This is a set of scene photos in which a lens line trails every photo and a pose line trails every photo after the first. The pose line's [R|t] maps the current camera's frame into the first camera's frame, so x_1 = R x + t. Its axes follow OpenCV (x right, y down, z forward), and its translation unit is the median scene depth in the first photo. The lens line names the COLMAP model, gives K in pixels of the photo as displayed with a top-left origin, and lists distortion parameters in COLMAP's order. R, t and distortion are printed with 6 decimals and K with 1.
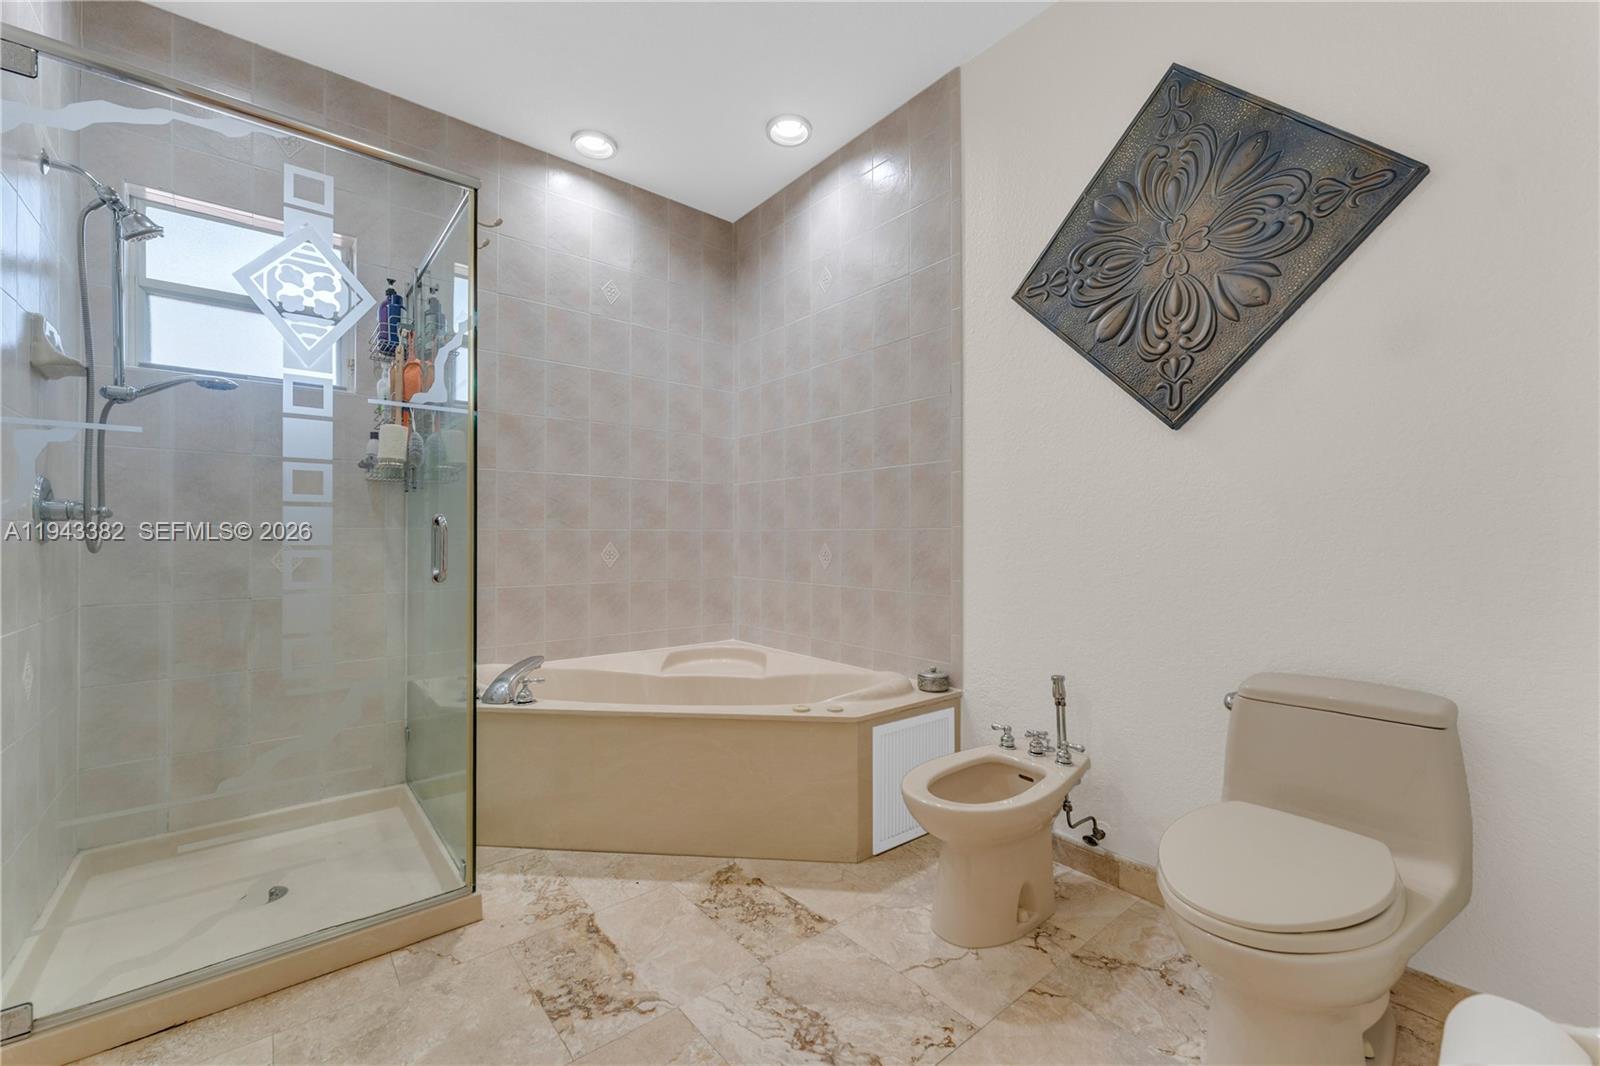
lens RADIAL K [[649.7, 0, 802.0], [0, 649.7, 529.8], [0, 0, 1]] dist [0.002735, -0.001406]
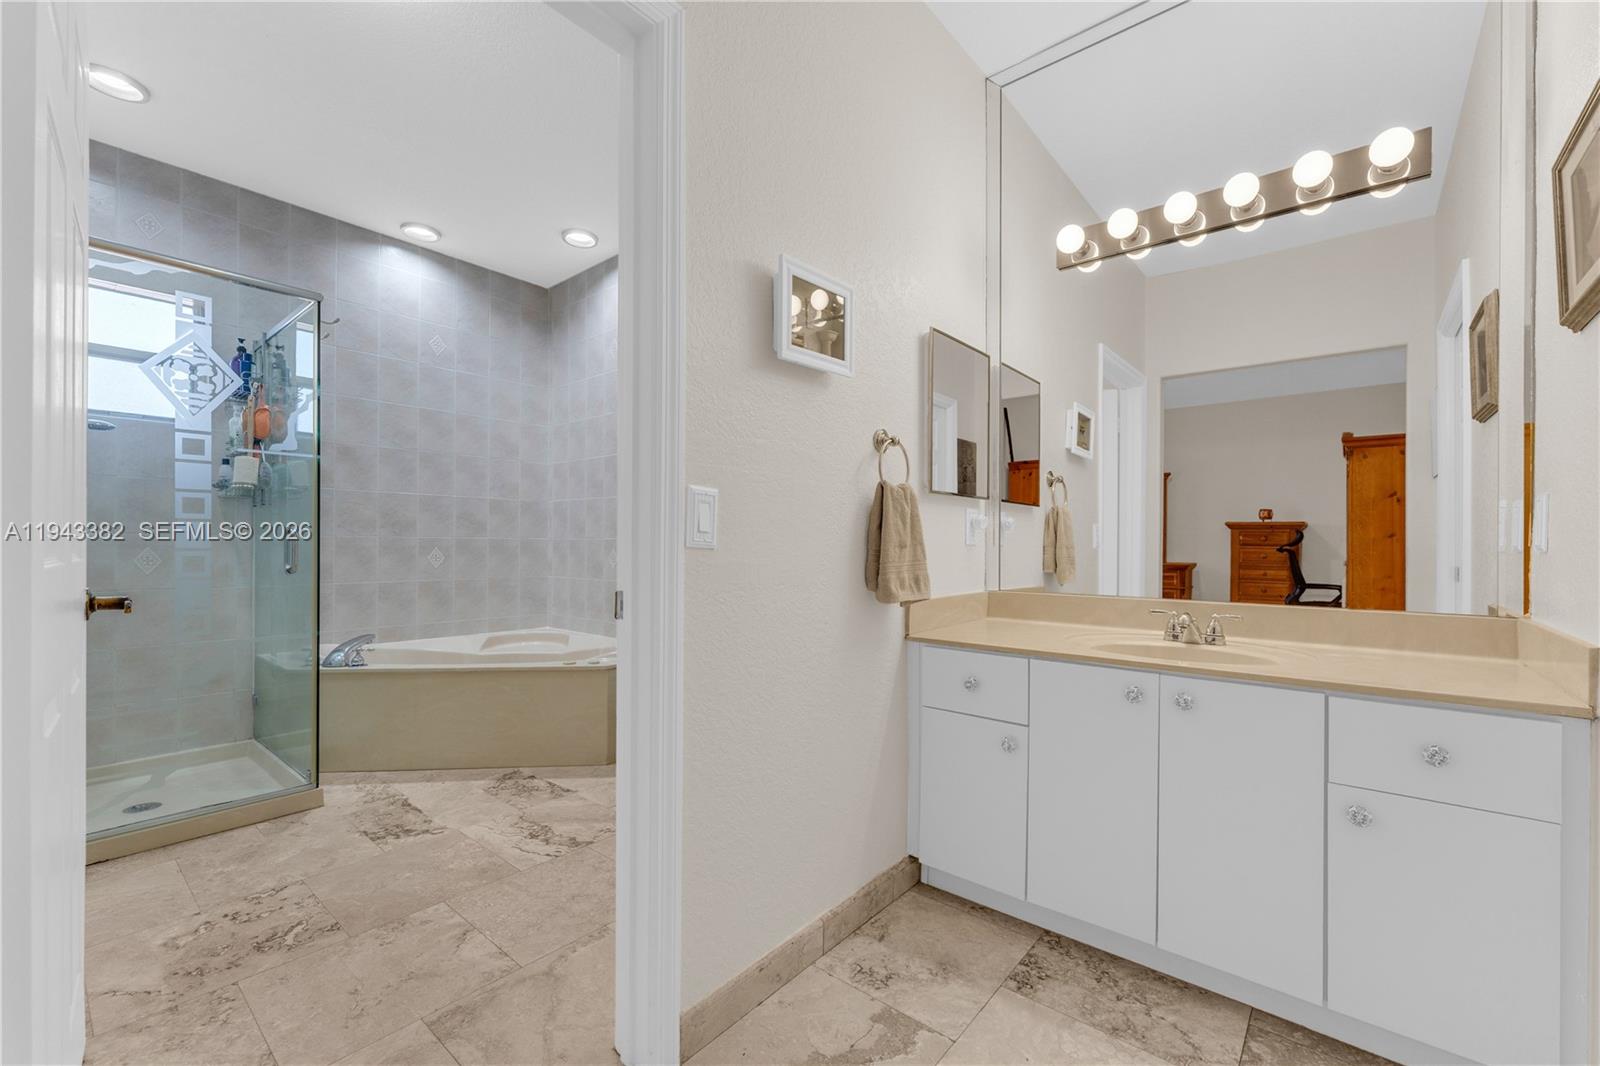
lens RADIAL K [[649.7, 0, 800.1], [0, 649.7, 543.6], [0, 0, 1]] dist [0.002735, -0.001406]
pose [[0.983079, 0.005010, 0.183111, 0.212694], [-0.006559, 0.999948, 0.007859, -0.004400], [-0.183062, -0.008927, 0.983061, -0.460275]]
